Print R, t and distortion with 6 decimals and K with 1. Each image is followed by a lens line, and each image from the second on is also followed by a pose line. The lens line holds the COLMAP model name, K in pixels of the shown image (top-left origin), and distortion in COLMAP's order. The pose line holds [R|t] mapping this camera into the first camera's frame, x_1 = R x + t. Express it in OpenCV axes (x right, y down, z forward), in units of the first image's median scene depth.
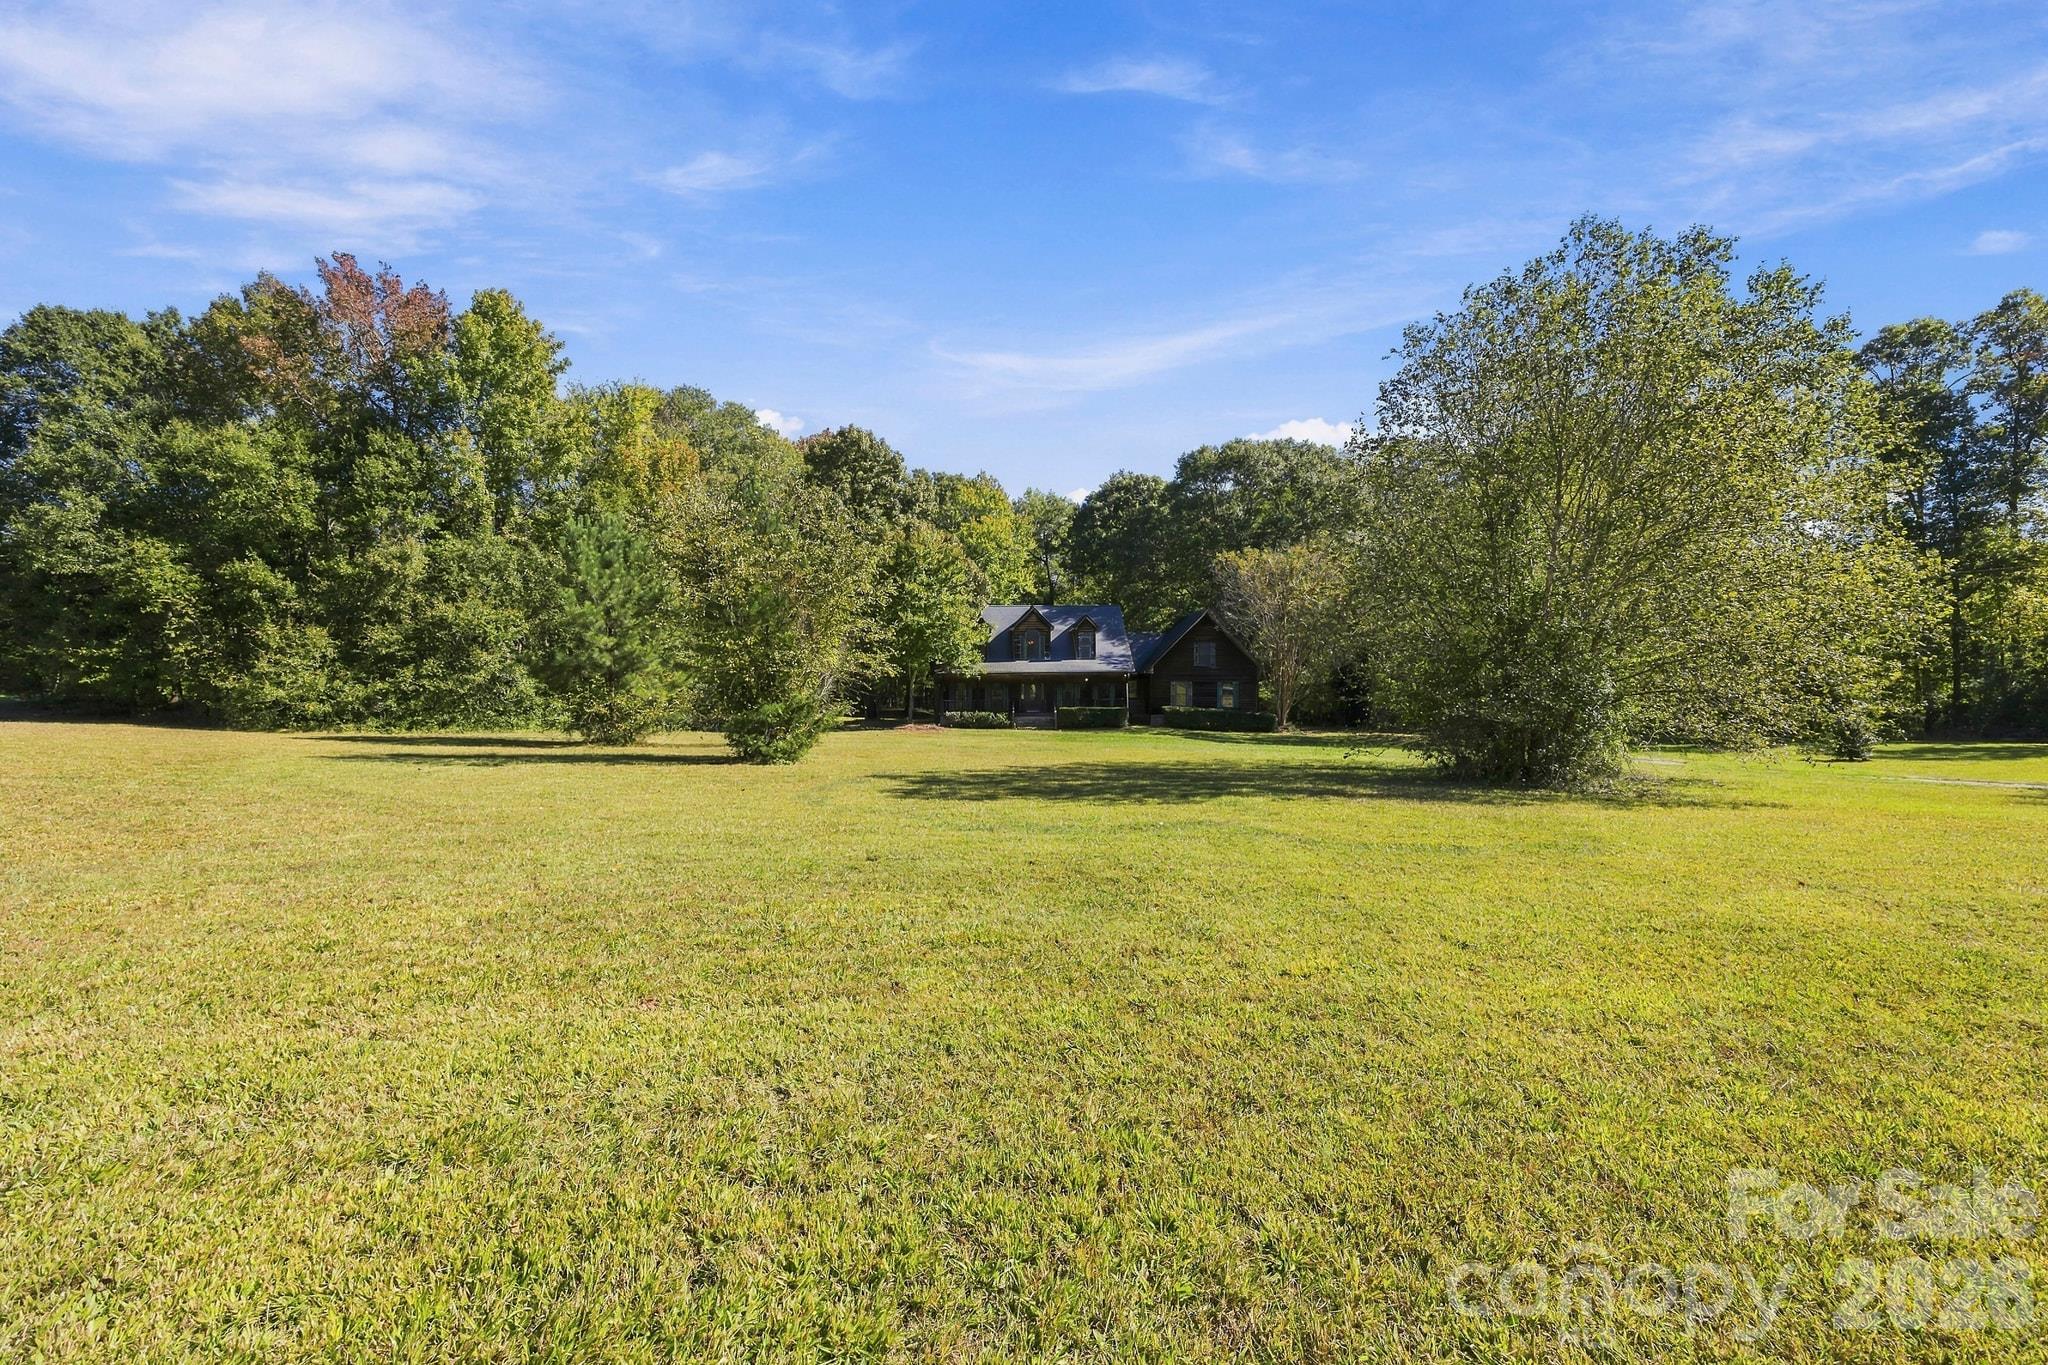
lens RADIAL K [[816.5, 0, 1024.0], [0, 816.5, 682.5], [0, 0, 1]] dist [-0.001247, -0.000128]
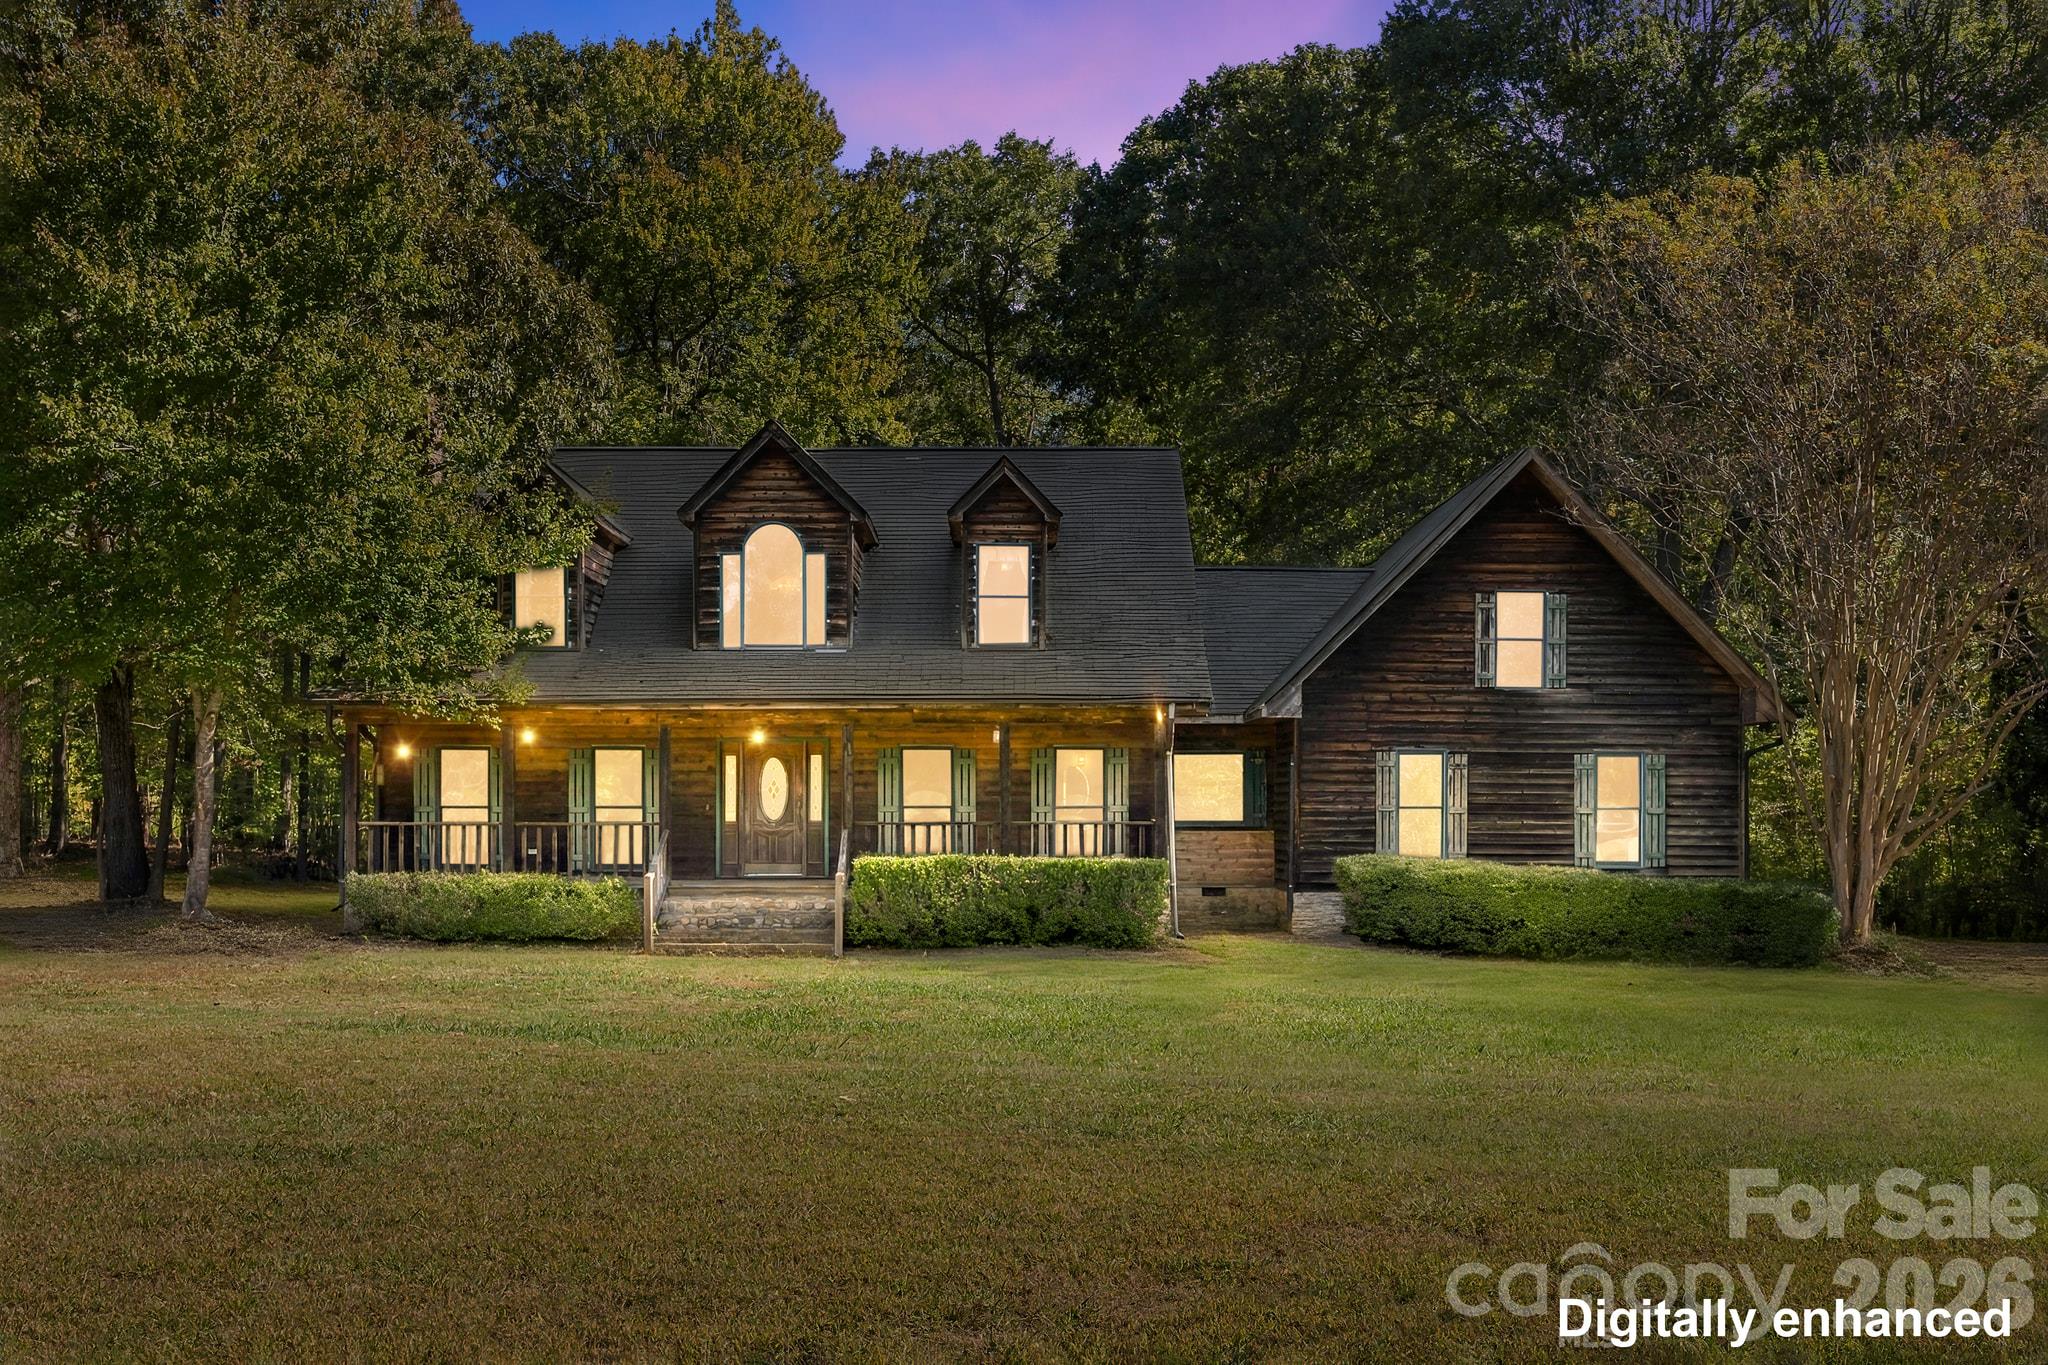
lens RADIAL K [[2037.8, 0, 1024.0], [0, 2037.8, 682.5], [0, 0, 1]] dist [-0.003193, -0.000594]
pose [[0.999117, -0.000070, -0.042007, 0.104044], [-0.002694, 0.997834, -0.065732, 0.018320], [0.041921, 0.065787, 0.996953, 0.422921]]
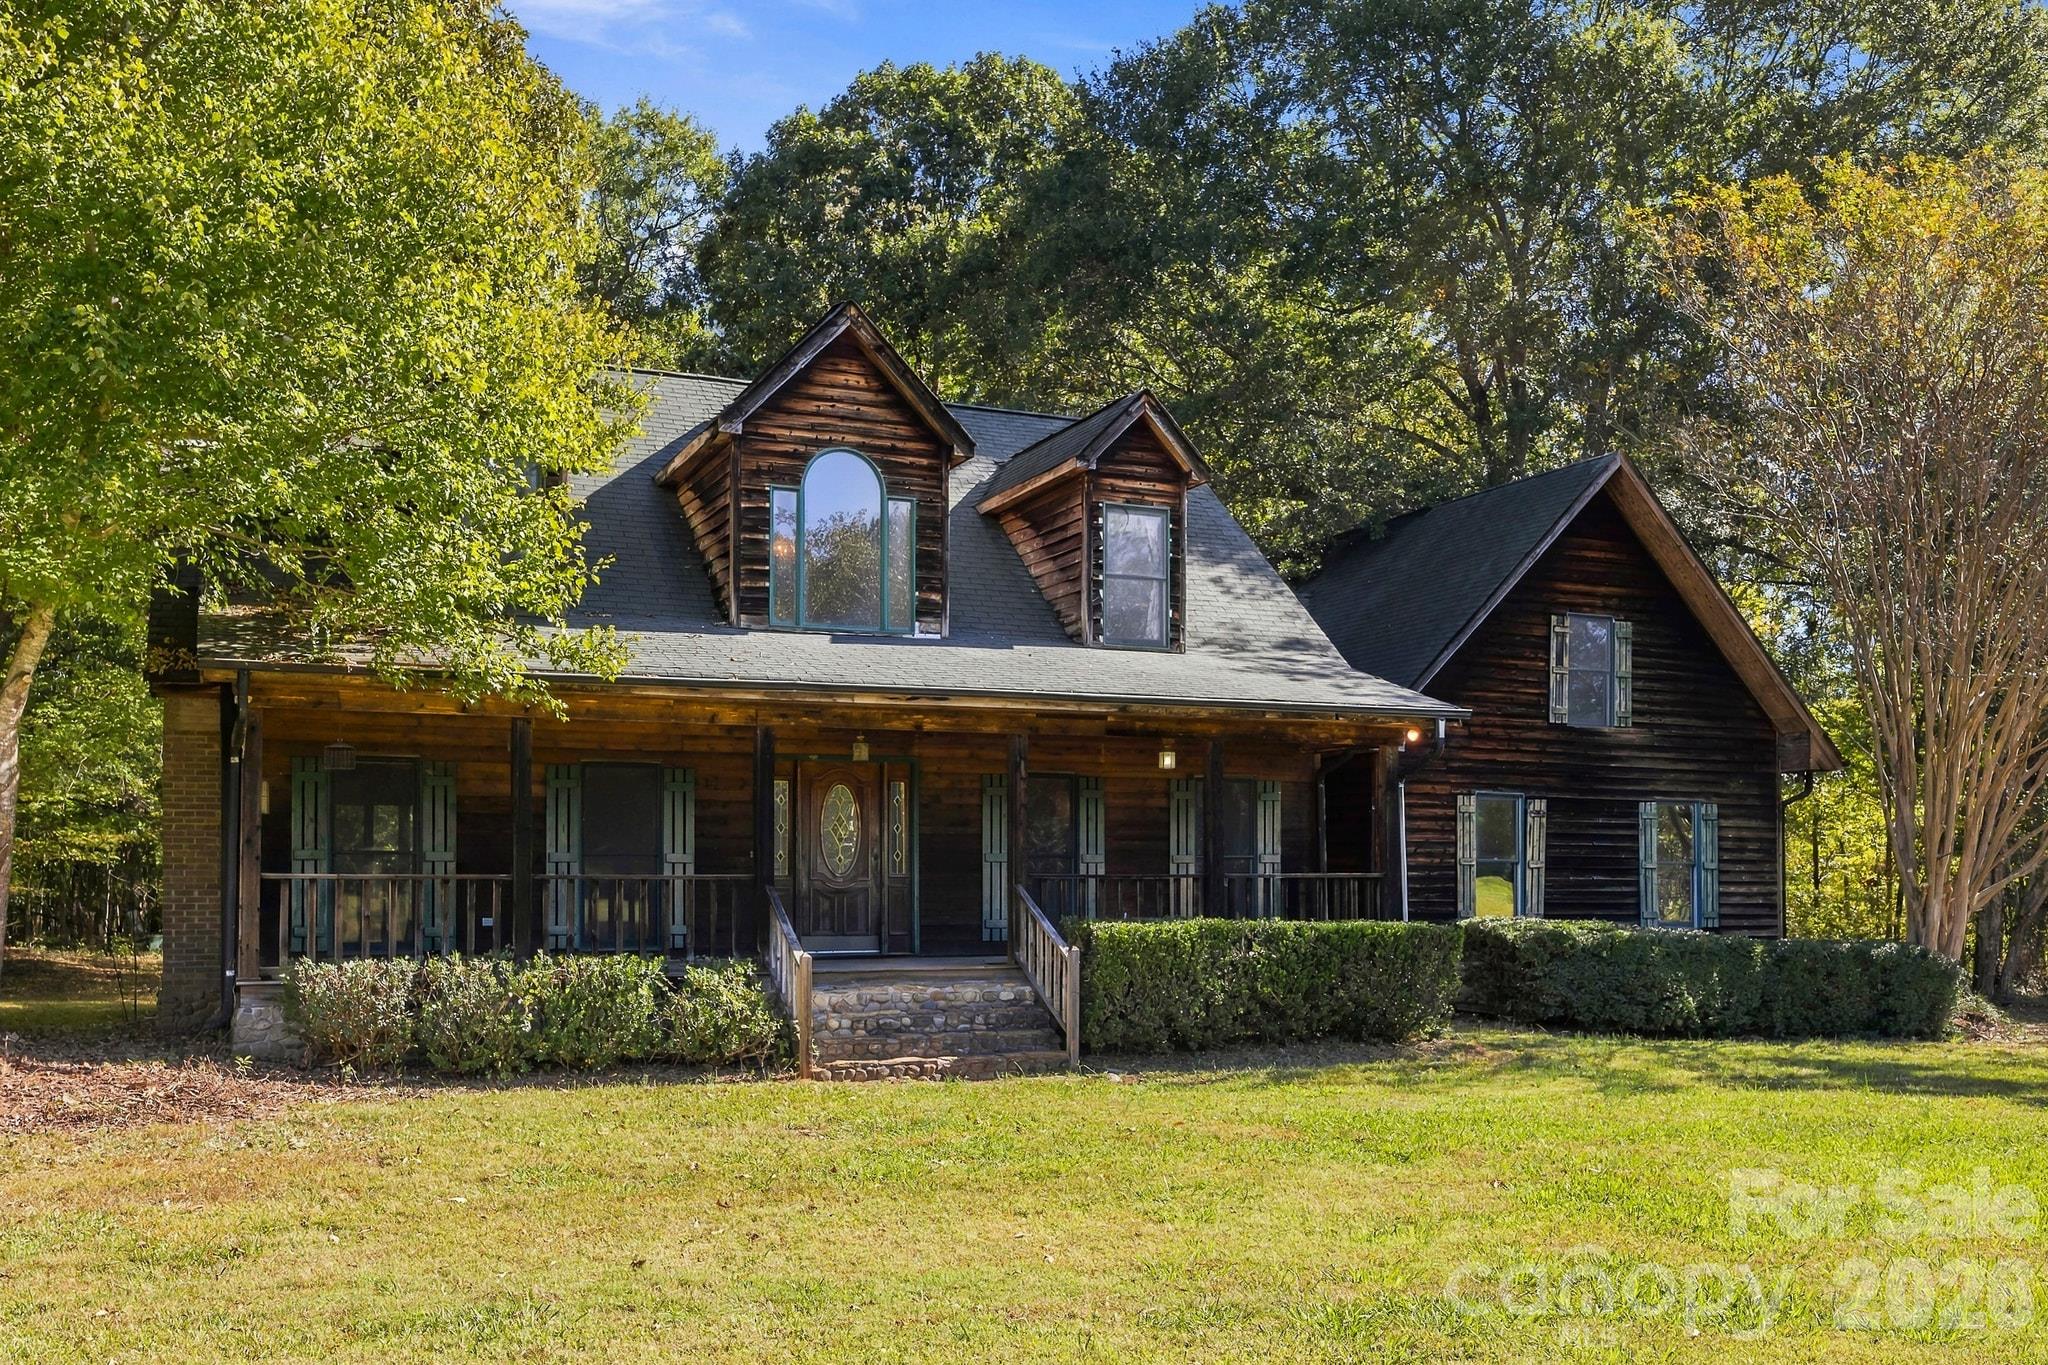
lens RADIAL K [[1842.9, 0, 1027.4], [0, 1842.9, 769.4], [0, 0, 1]] dist [-0.002033, -0.001941]
pose [[0.930842, 0.023985, 0.364635, -0.088624], [0.000290, 0.997795, -0.066373, 0.023163], [-0.365423, 0.061889, 0.928782, 0.642613]]
